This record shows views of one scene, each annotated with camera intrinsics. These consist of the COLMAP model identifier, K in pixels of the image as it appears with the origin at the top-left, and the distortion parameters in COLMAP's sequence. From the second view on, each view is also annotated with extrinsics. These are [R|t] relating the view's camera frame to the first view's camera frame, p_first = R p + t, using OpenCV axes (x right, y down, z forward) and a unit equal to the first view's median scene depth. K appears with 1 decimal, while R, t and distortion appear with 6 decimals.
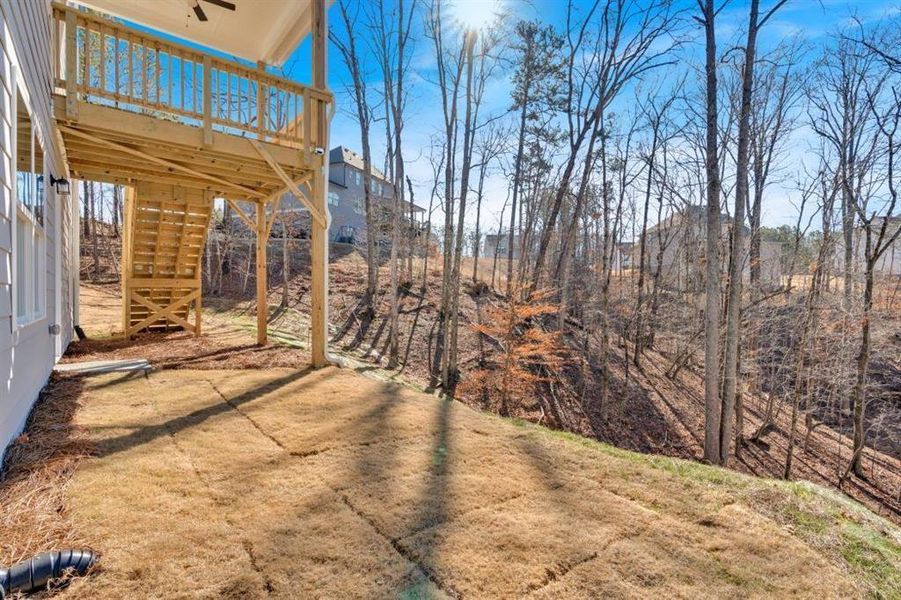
lens RADIAL K [[400.8, 0, 447.4], [0, 400.8, 293.7], [0, 0, 1]] dist [-0.001722, 0.001684]
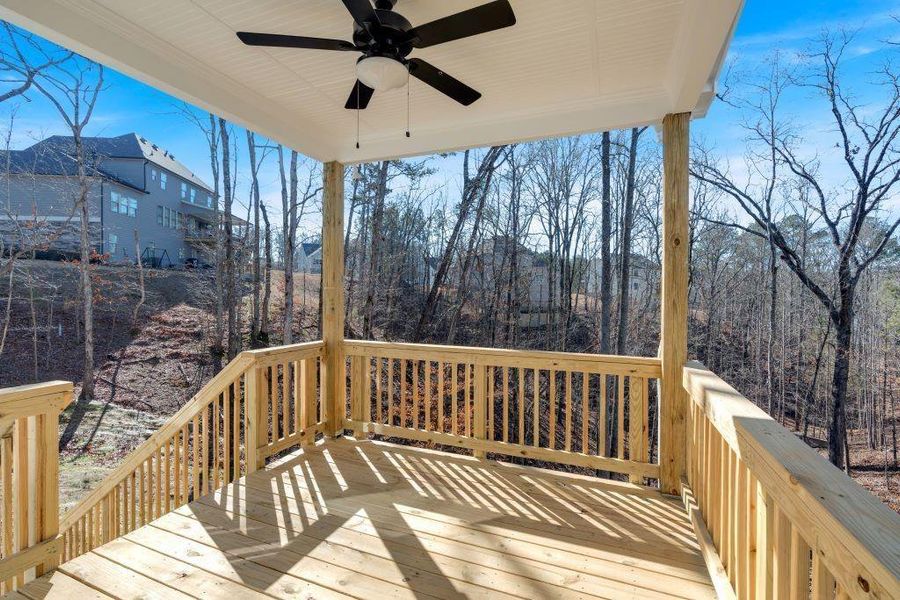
lens RADIAL K [[400.4, 0, 447.8], [0, 400.4, 302.1], [0, 0, 1]] dist [-0.001722, 0.001684]
pose [[0.898842, 0.006475, 0.438224, -0.114127], [-0.004723, 0.999976, -0.005089, -0.087156], [-0.438247, 0.002504, 0.898851, 0.102954]]
